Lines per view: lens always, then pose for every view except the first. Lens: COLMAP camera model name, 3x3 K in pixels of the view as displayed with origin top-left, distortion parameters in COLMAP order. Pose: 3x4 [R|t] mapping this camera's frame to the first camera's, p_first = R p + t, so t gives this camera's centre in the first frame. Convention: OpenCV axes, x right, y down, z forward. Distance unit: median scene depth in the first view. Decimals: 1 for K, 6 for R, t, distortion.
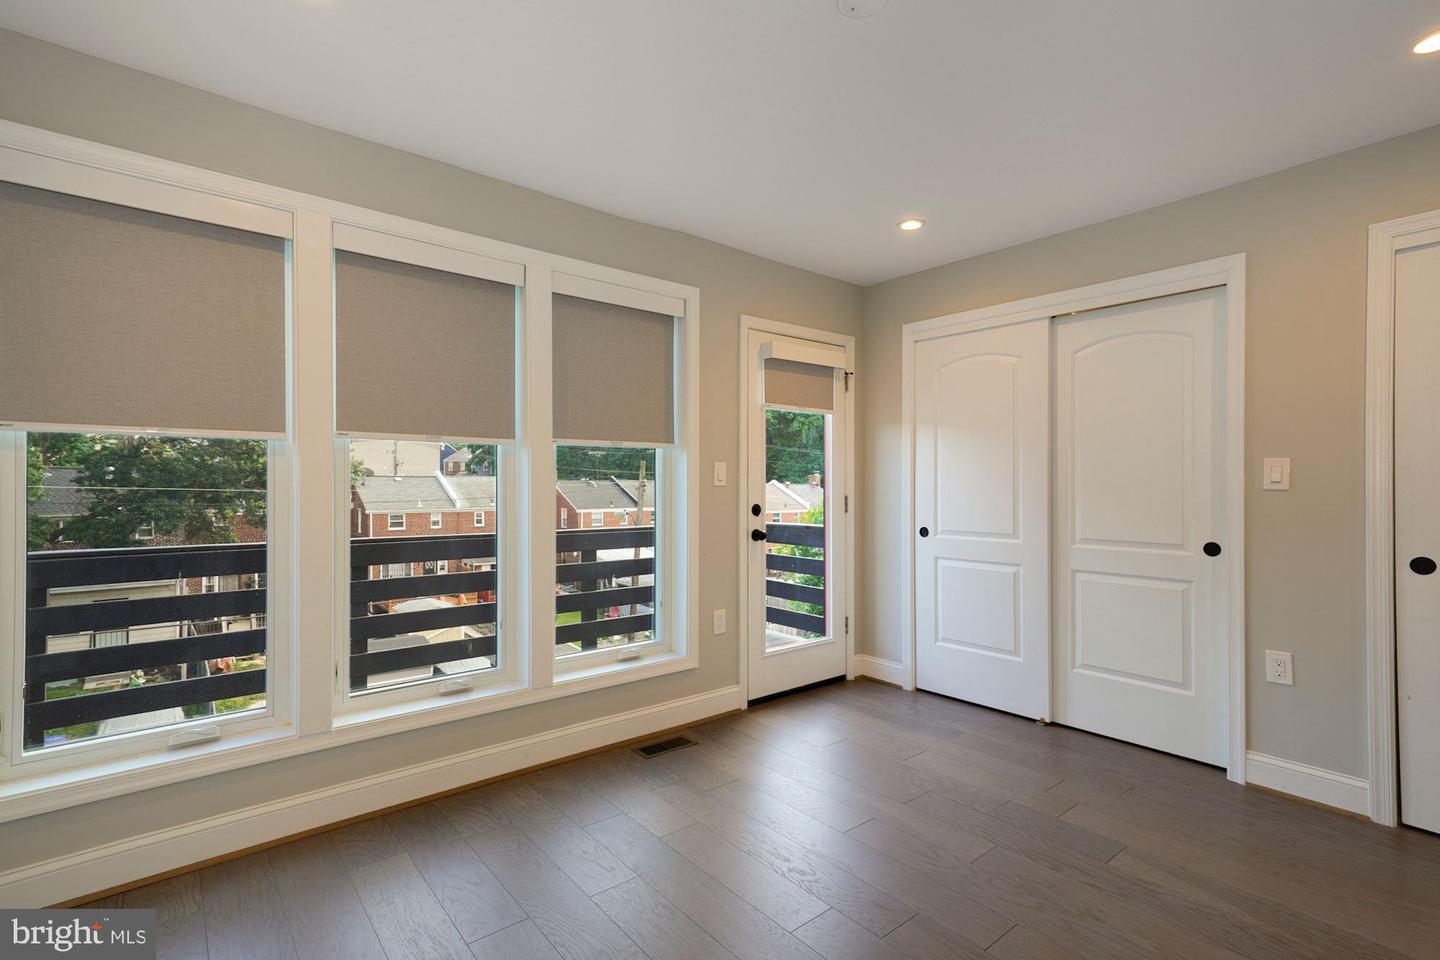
lens RADIAL K [[682.5, 0, 700.4], [0, 682.5, 477.4], [0, 0, 1]] dist [-0.000073, 0.000078]
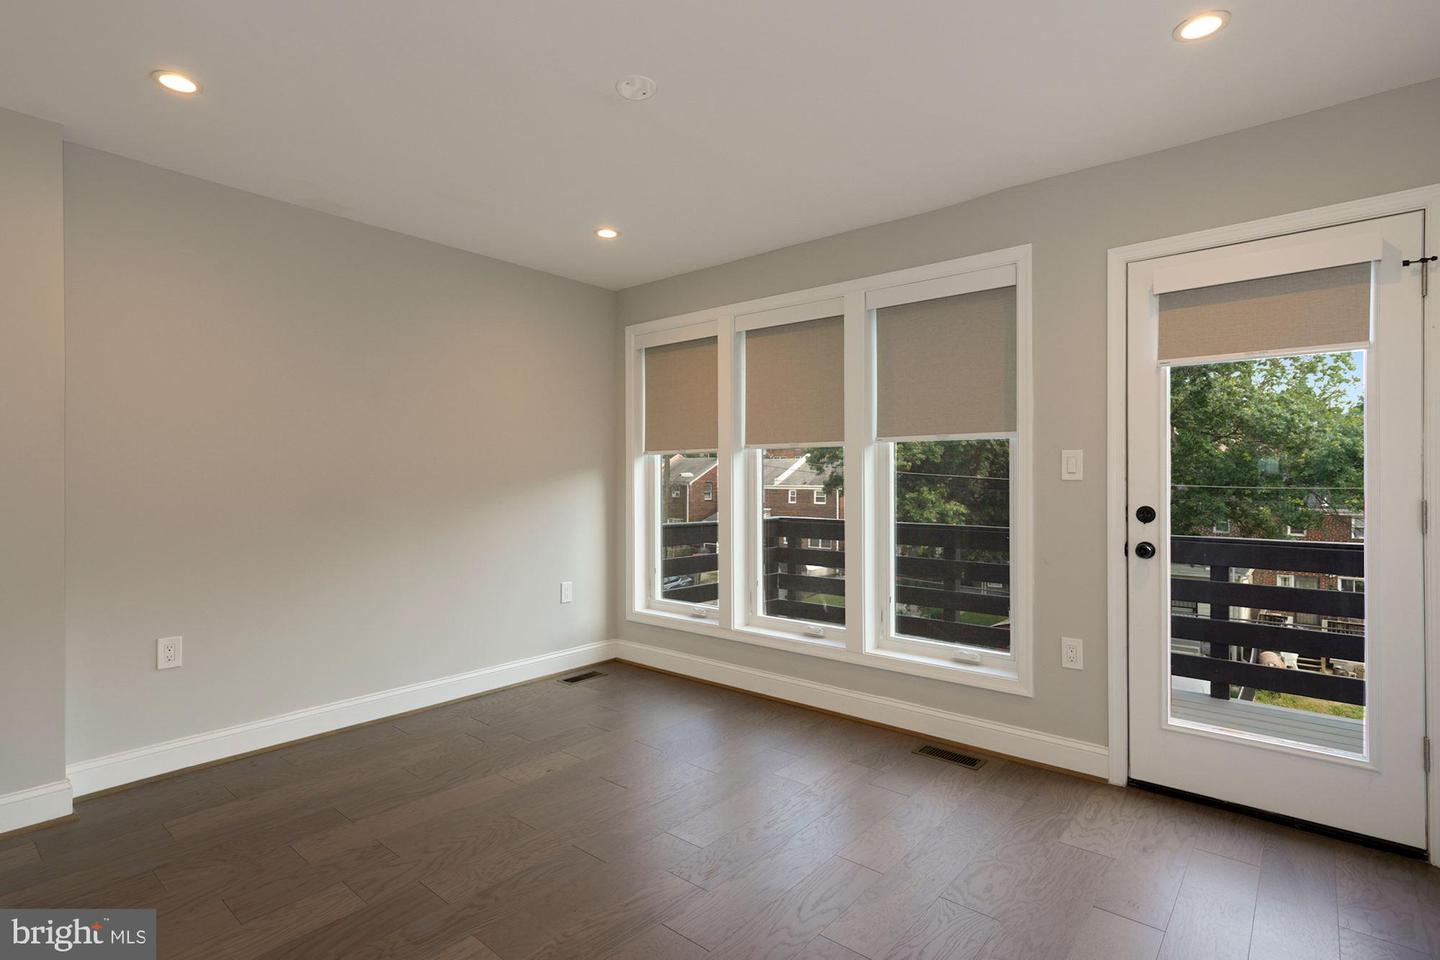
lens RADIAL K [[682.5, 0, 700.4], [0, 682.5, 477.4], [0, 0, 1]] dist [-0.000073, 0.000078]
pose [[0.177607, -0.004397, -0.984092, 0.723368], [0.008829, 0.999957, -0.002875, 0.007361], [0.984062, -0.008178, 0.177638, 0.439908]]
